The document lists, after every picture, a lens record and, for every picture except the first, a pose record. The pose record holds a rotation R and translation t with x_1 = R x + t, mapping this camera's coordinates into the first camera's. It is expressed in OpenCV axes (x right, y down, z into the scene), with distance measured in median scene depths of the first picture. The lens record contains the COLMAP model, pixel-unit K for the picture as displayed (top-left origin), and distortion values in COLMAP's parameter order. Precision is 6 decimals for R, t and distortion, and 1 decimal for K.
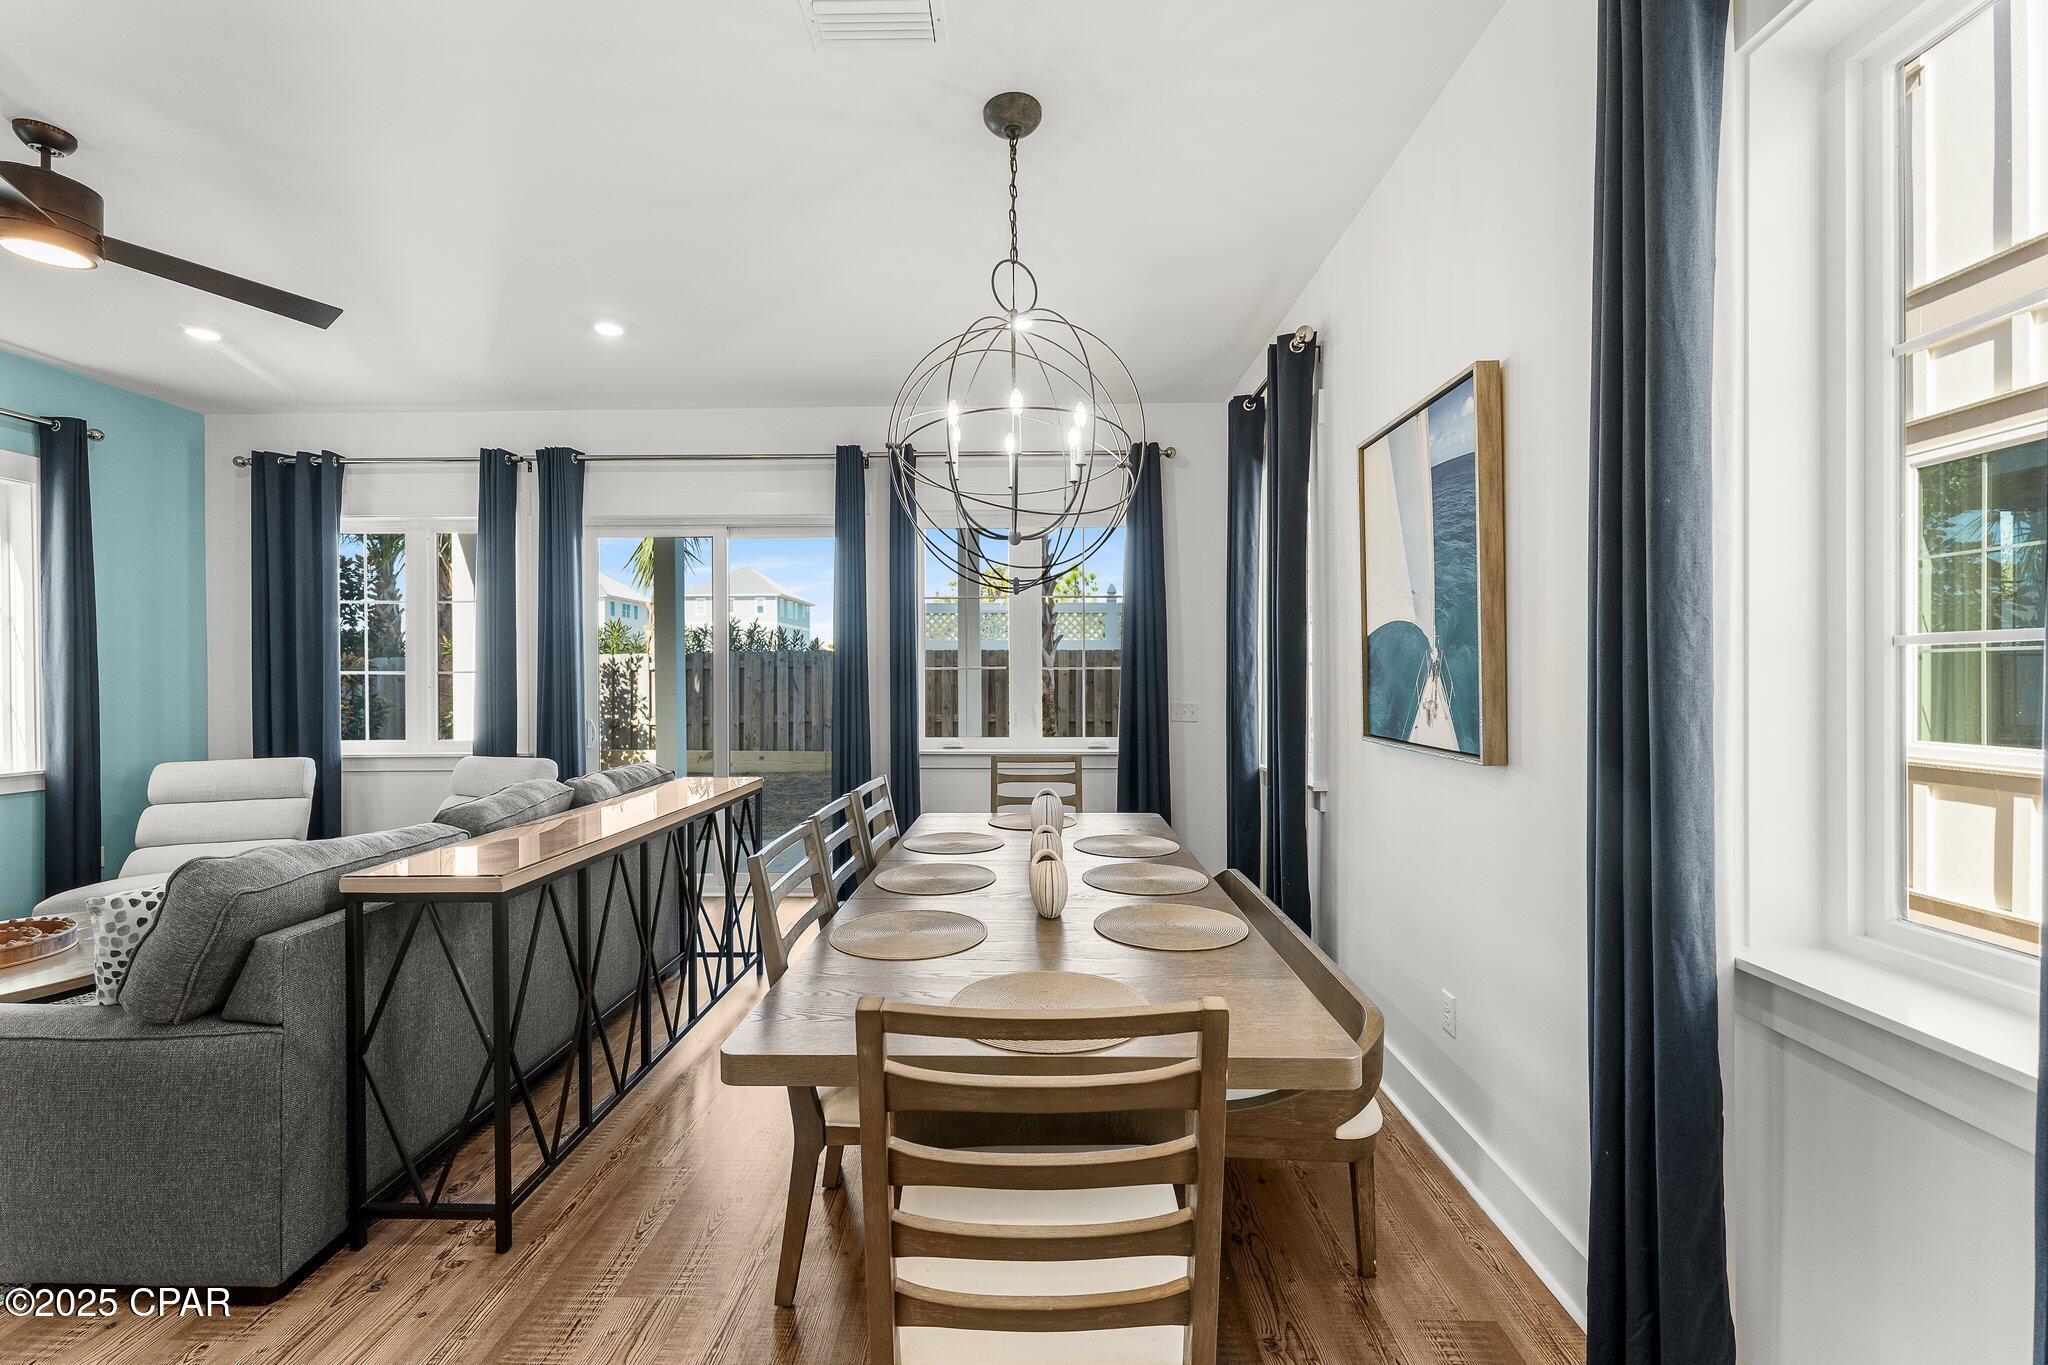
lens RADIAL K [[819.3, 0, 1024.0], [0, 819.3, 682.5], [0, 0, 1]] dist [0.001898, 0.000212]
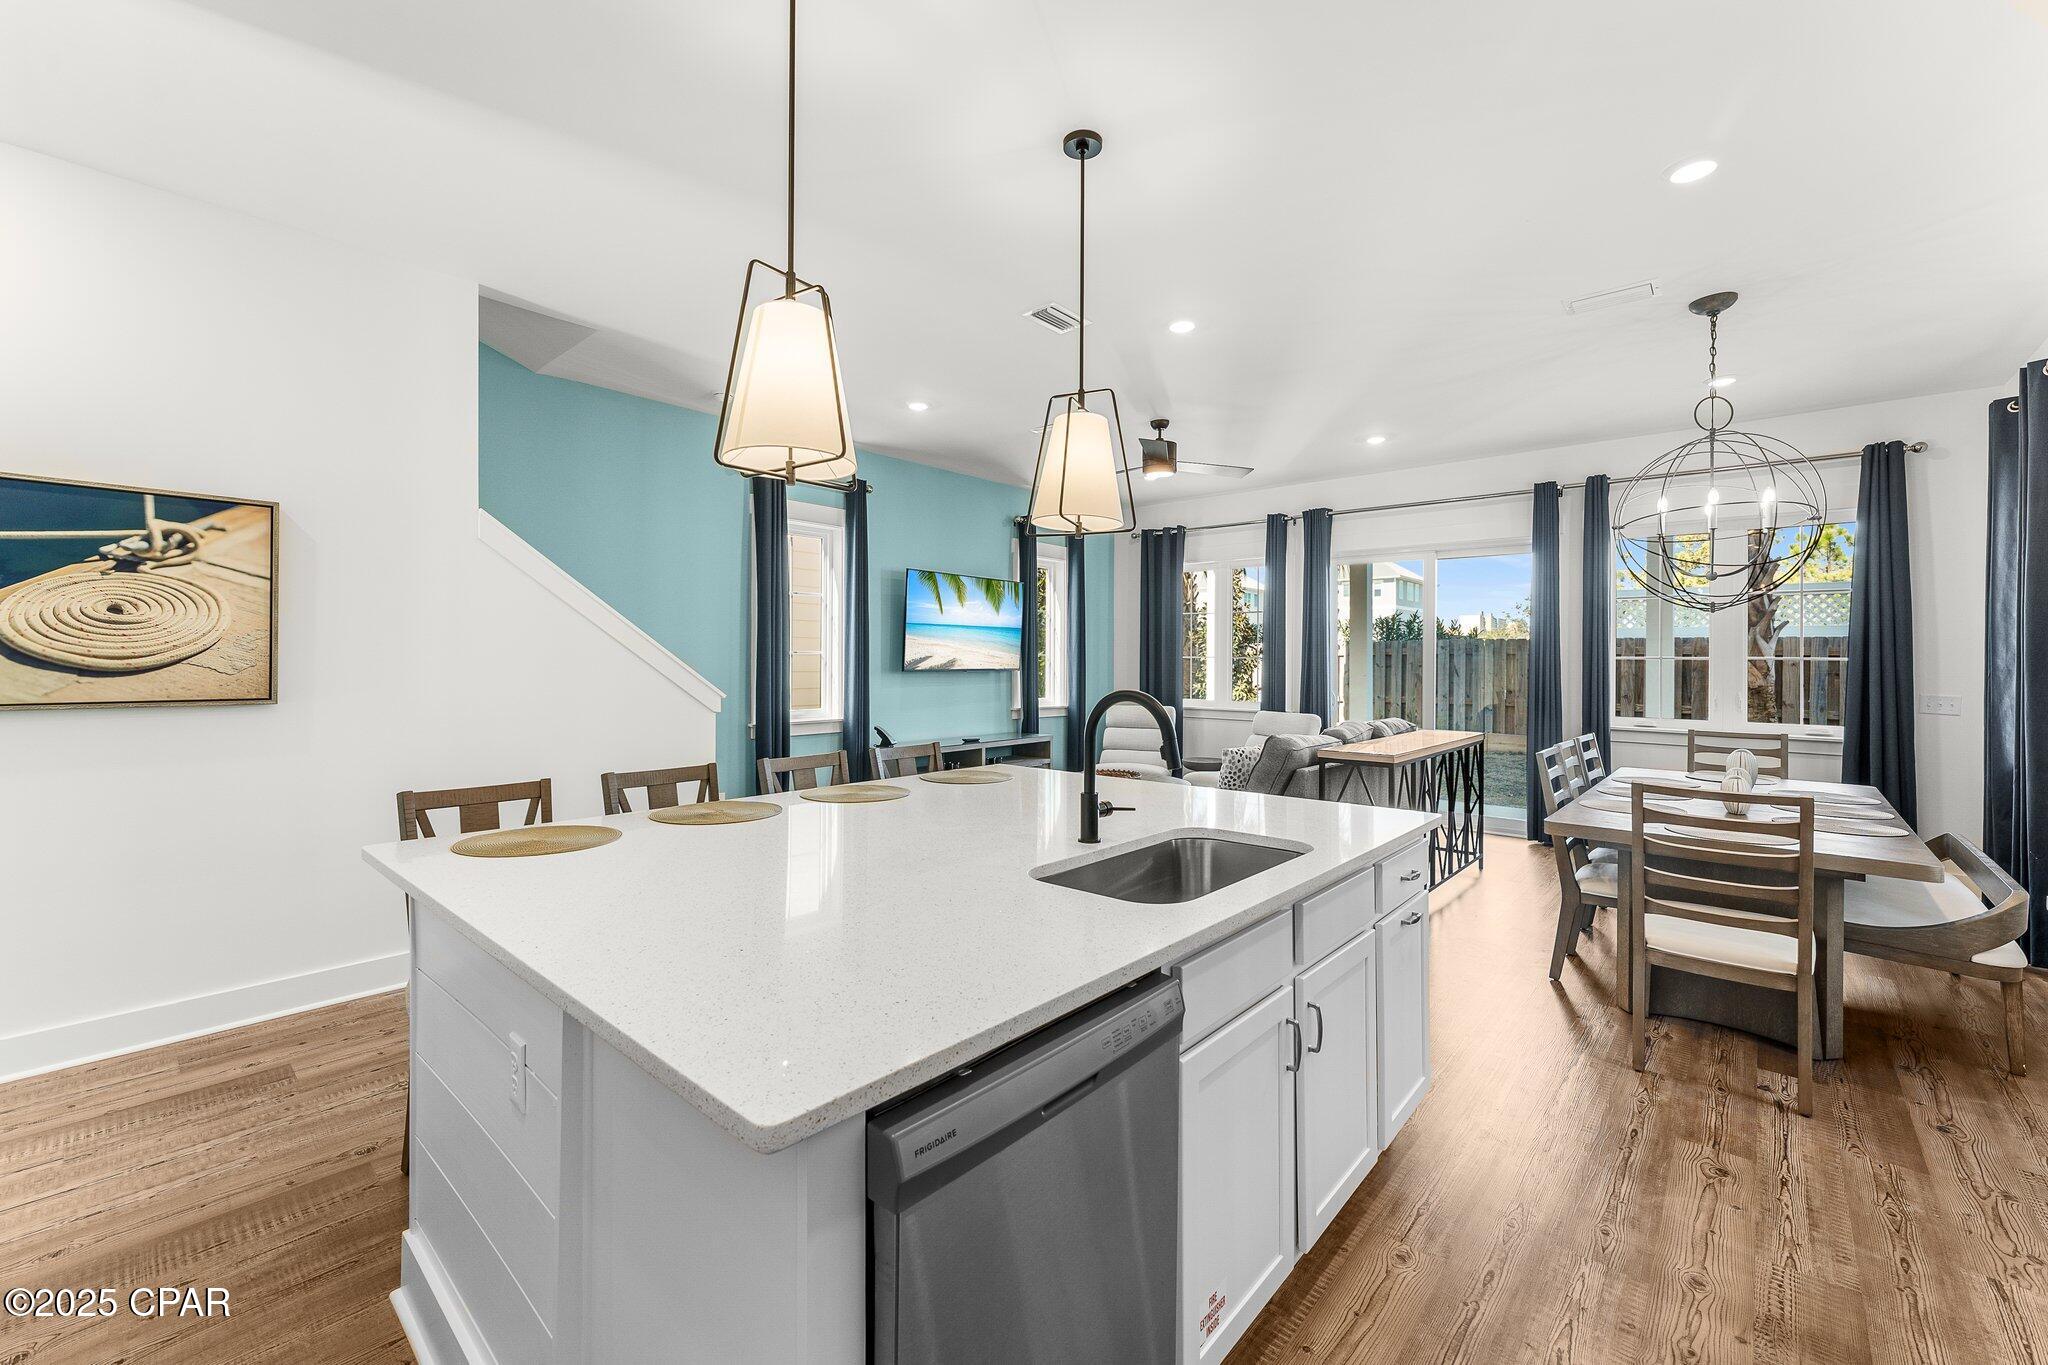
lens RADIAL K [[818.2, 0, 1018.7], [0, 818.2, 659.3], [0, 0, 1]] dist [0.001746, 0.000445]
pose [[0.750501, 0.009701, -0.660798, 0.014908], [-0.016120, 0.999863, -0.003629, 0.003708], [0.660672, 0.013375, 0.750555, -0.491092]]
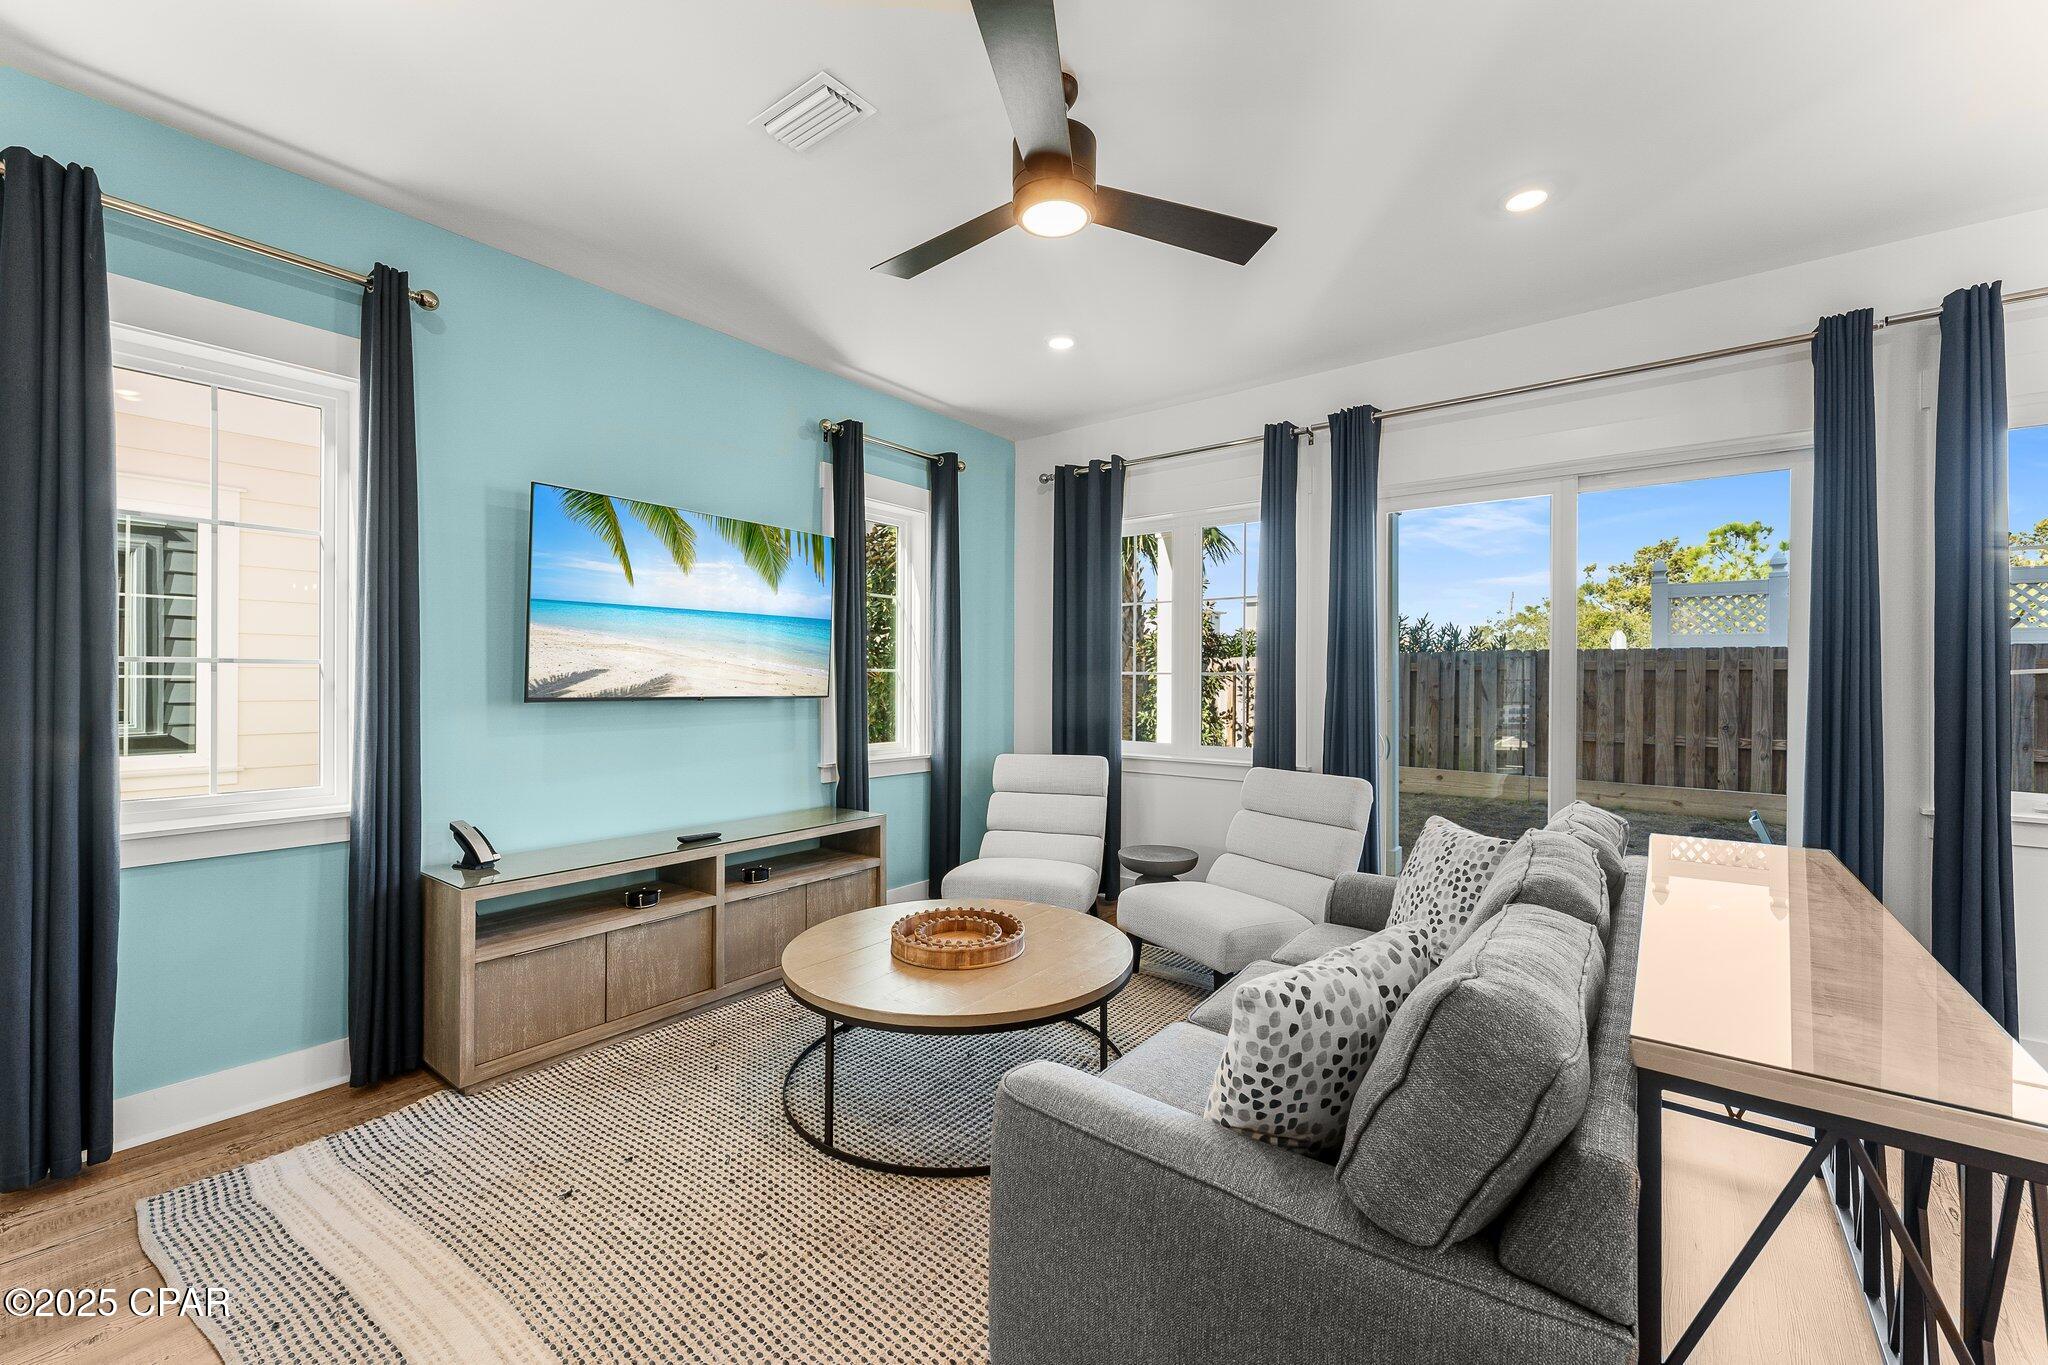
lens RADIAL K [[832.7, 0, 1024.0], [0, 832.7, 682.5], [0, 0, 1]] dist [0.000694, 0.000065]
pose [[0.796395, 0.010459, -0.604687, -0.325489], [-0.014065, 0.999900, -0.001229, 0.001748], [0.604613, 0.009483, 0.796463, 0.118842]]
